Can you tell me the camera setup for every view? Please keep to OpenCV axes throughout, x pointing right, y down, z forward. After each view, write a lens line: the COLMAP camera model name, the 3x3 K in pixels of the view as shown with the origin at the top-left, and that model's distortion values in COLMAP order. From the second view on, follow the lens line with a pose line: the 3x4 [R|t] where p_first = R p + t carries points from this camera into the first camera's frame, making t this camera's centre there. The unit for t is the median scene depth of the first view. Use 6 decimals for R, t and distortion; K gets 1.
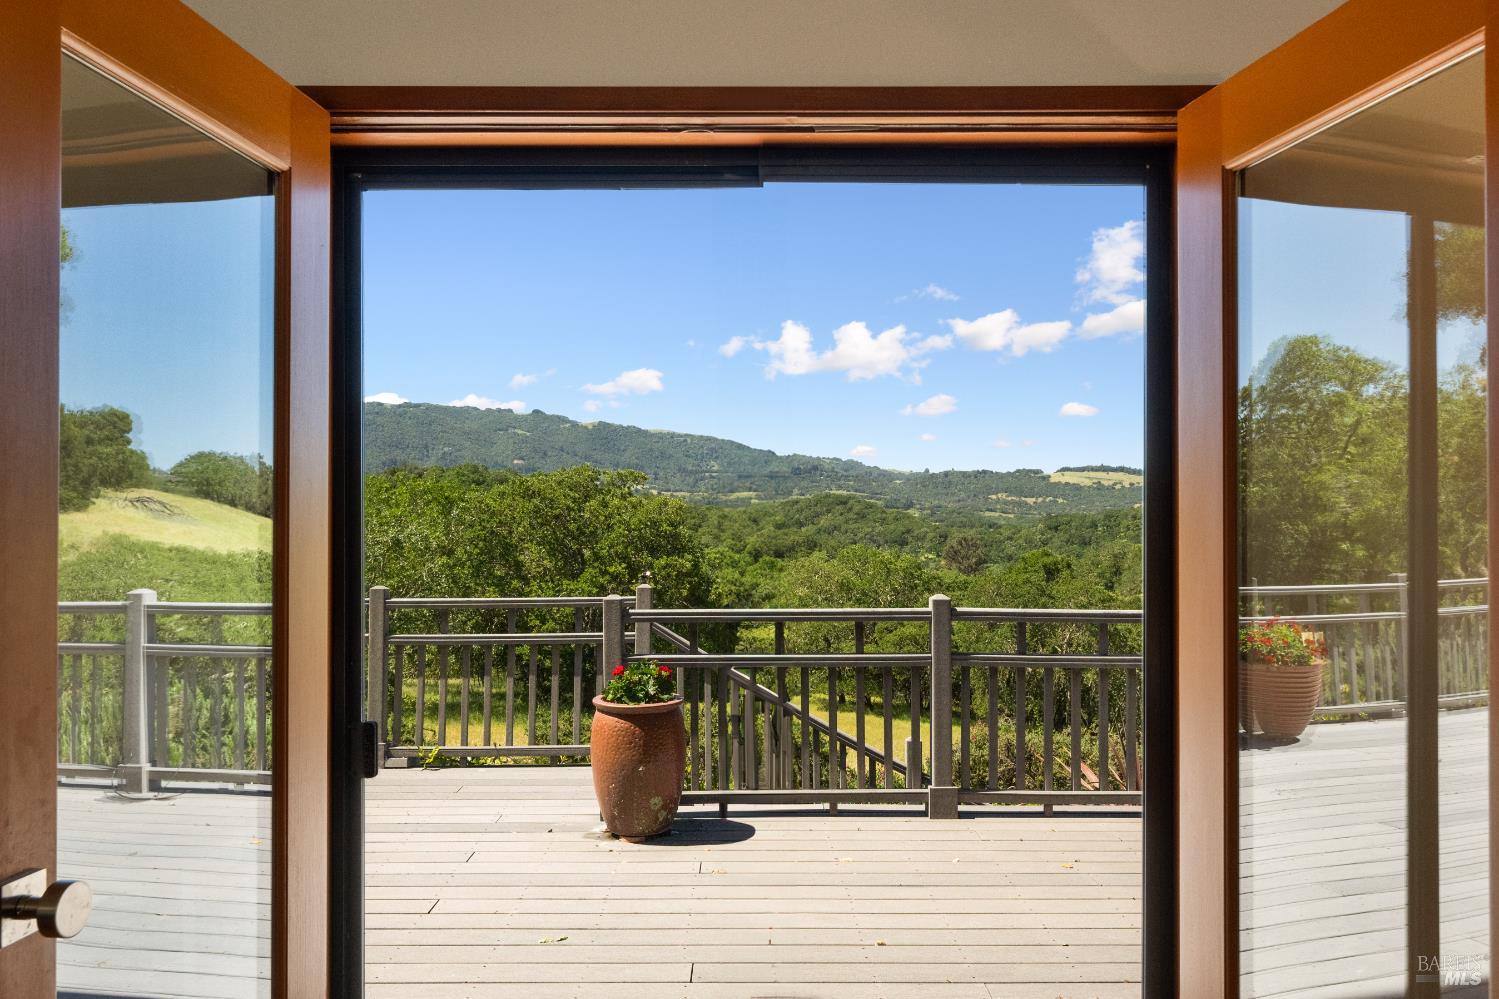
lens RADIAL K [[1151.6, 0, 747.6], [0, 1151.6, 505.9], [0, 0, 1]] dist [-0.001621, -0.000251]
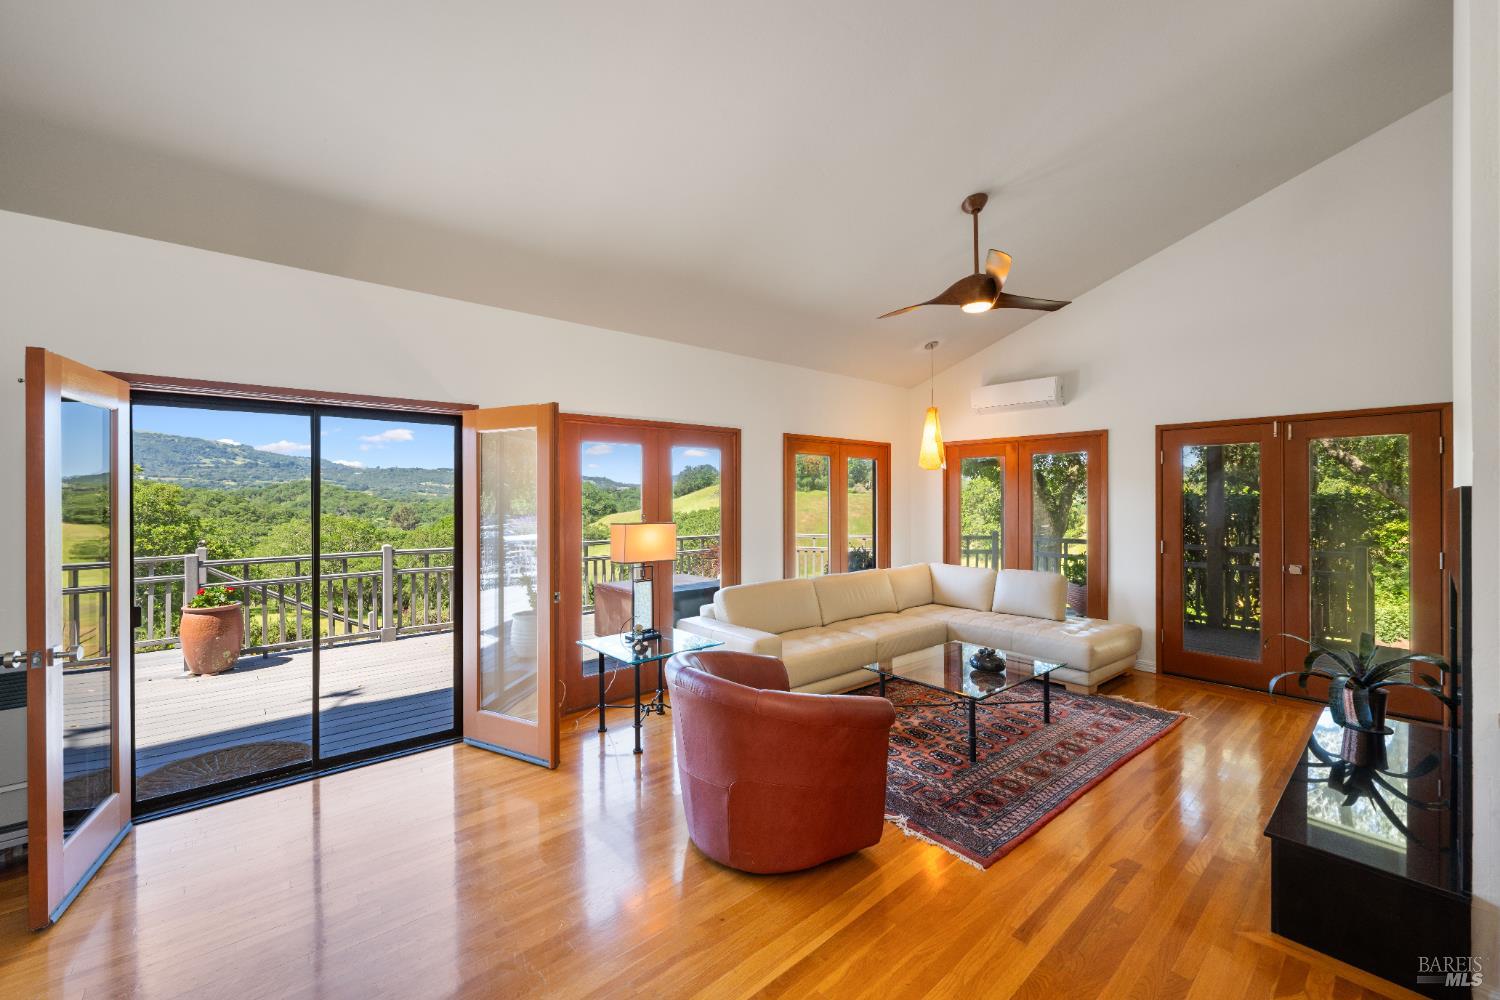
lens RADIAL K [[601.6, 0, 757.3], [0, 601.6, 504.2], [0, 0, 1]] dist [0.000613, 0.000129]
pose [[0.754102, -0.010146, 0.656679, -0.050388], [-0.005758, 0.999740, 0.022059, -0.026992], [-0.656732, -0.020416, 0.753848, -0.306799]]
